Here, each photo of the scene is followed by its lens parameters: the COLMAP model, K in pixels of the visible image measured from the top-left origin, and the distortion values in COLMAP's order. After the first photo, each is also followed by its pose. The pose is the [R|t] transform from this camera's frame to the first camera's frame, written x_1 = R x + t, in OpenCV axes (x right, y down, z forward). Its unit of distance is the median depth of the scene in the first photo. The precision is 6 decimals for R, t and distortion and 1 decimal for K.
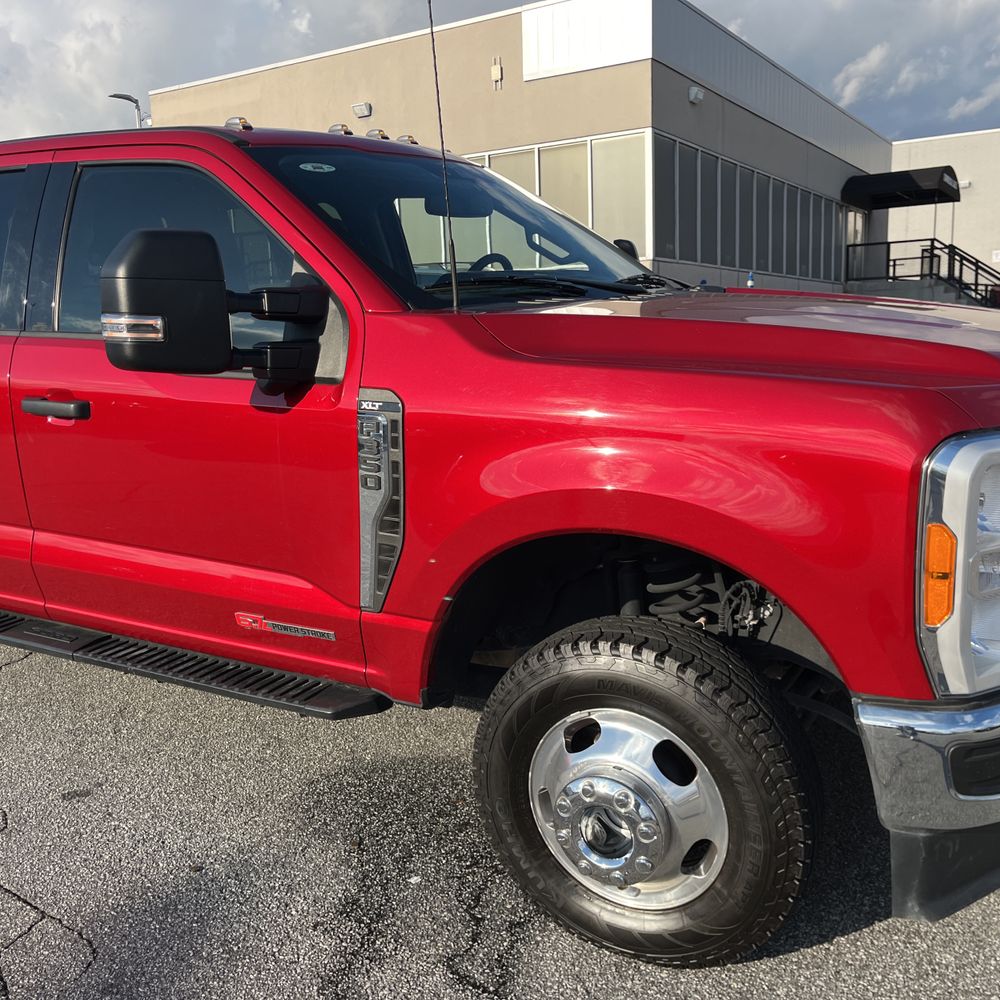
lens RADIAL K [[1028.7, 0, 526.5], [0, 1028.7, 504.3], [0, 0, 1]] dist [-0.005712, 0.126447]
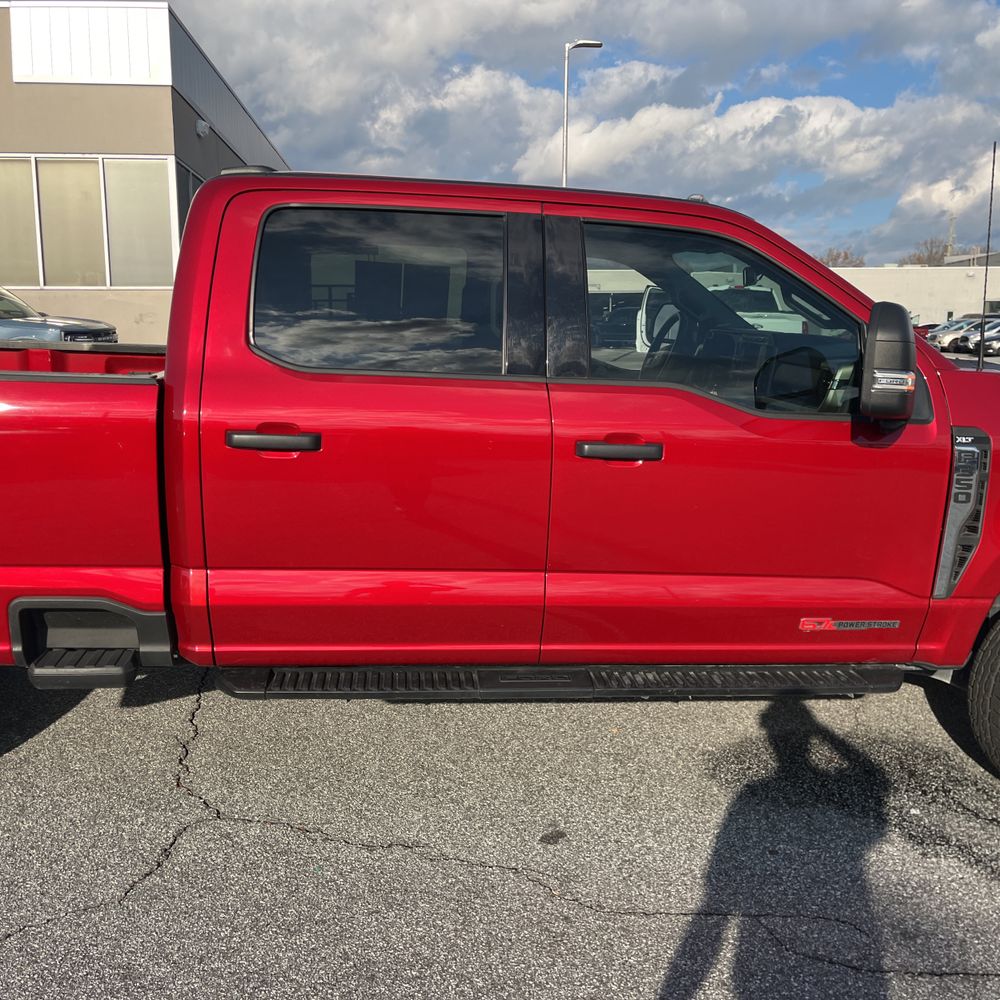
lens RADIAL K [[1062.1, 0, 485.8], [0, 1062.1, 501.7], [0, 0, 1]] dist [-0.019786, -0.009412]
pose [[0.816758, -0.054087, 0.574440, -1.374654], [0.074205, 0.997175, -0.011617, -0.044108], [-0.572189, 0.052115, 0.818464, 0.232511]]
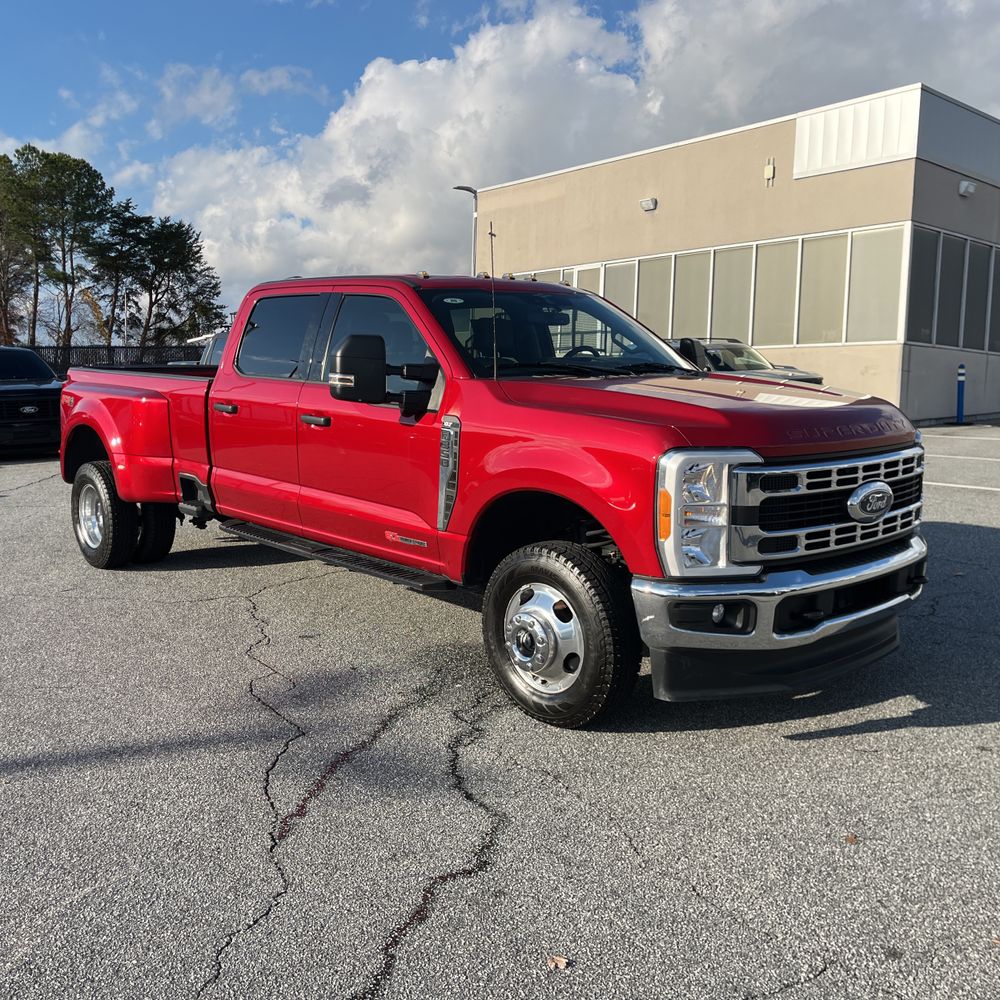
lens RADIAL K [[1060.2, 0, 521.7], [0, 1060.2, 500.2], [0, 0, 1]] dist [0.058132, -0.013270]
pose [[0.949605, 0.081940, -0.302548, 0.587471], [-0.103819, 0.992966, -0.056929, 0.144487], [0.295755, 0.085470, 0.951432, -0.852863]]
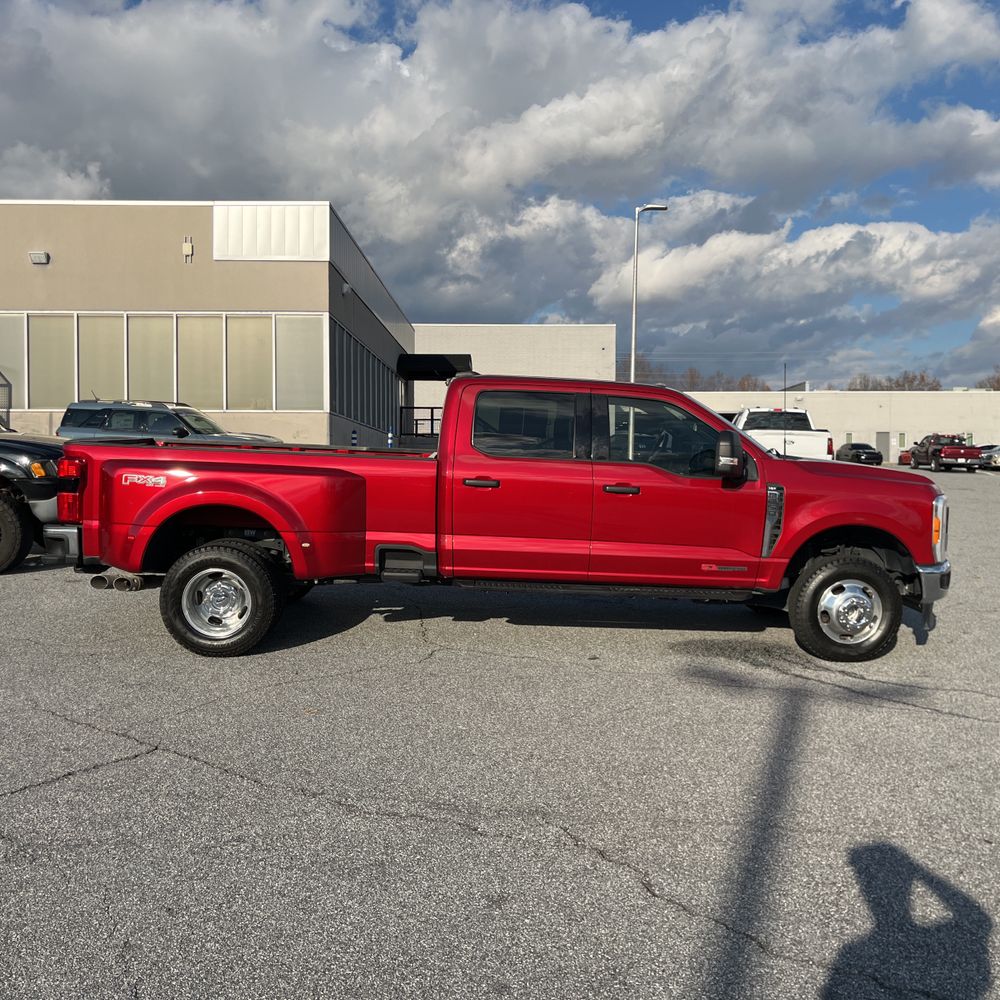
lens RADIAL K [[1060.2, 0, 521.7], [0, 1060.2, 500.2], [0, 0, 1]] dist [0.058132, -0.013270]
pose [[0.835102, 0.018861, 0.549771, -2.416213], [0.060300, 0.990251, -0.125567, 0.281637], [-0.546780, 0.138012, 0.825823, -1.165118]]
